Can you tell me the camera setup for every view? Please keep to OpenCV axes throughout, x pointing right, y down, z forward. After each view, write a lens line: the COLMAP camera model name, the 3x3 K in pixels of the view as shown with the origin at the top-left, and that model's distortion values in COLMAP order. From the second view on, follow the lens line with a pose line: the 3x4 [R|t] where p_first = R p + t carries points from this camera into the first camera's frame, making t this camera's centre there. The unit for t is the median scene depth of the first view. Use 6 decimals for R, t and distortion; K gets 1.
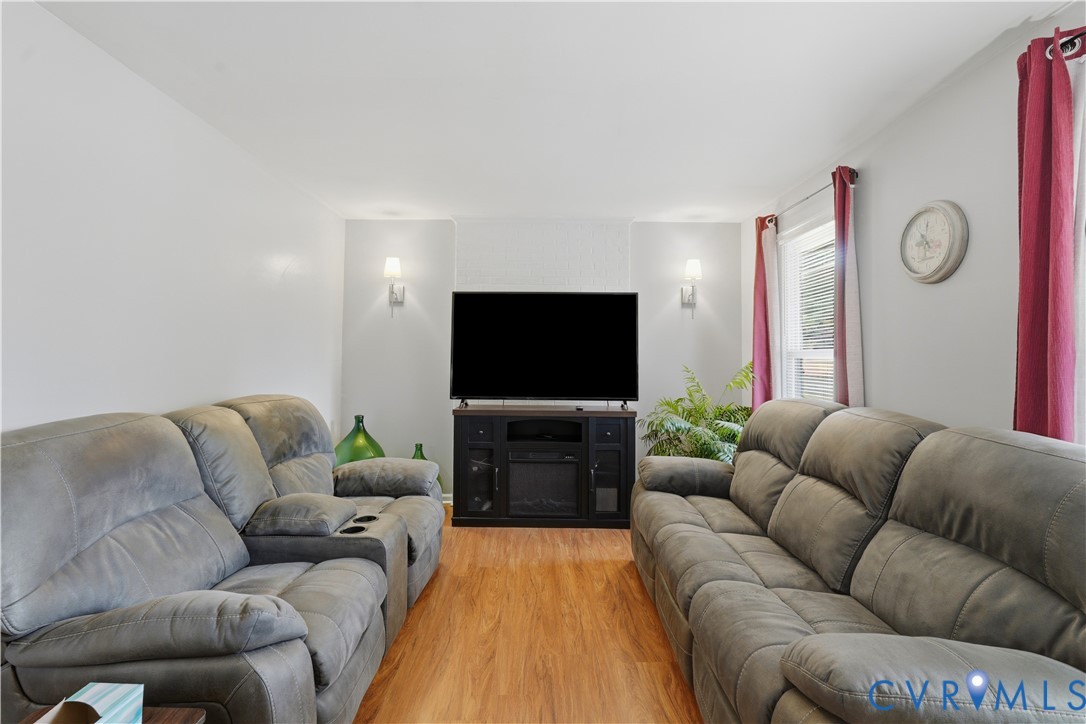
lens RADIAL K [[508.5, 0, 543.9], [0, 508.5, 349.8], [0, 0, 1]] dist [0.000125, 0.000815]
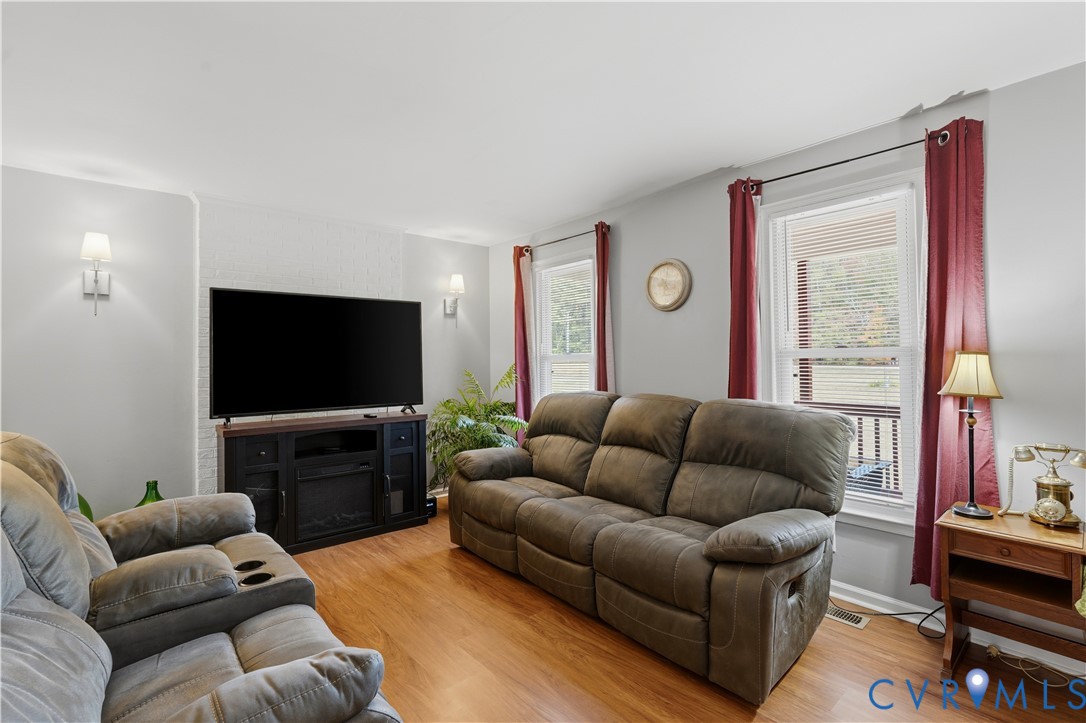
lens RADIAL K [[493.7, 0, 543.0], [0, 493.7, 361.5], [0, 0, 1]] dist [-0.017331, 0.011424]
pose [[0.763539, -0.018498, 0.645497, -0.398937], [0.010385, 0.999812, 0.016367, -0.004303], [-0.645678, -0.005794, 0.763588, 0.073378]]
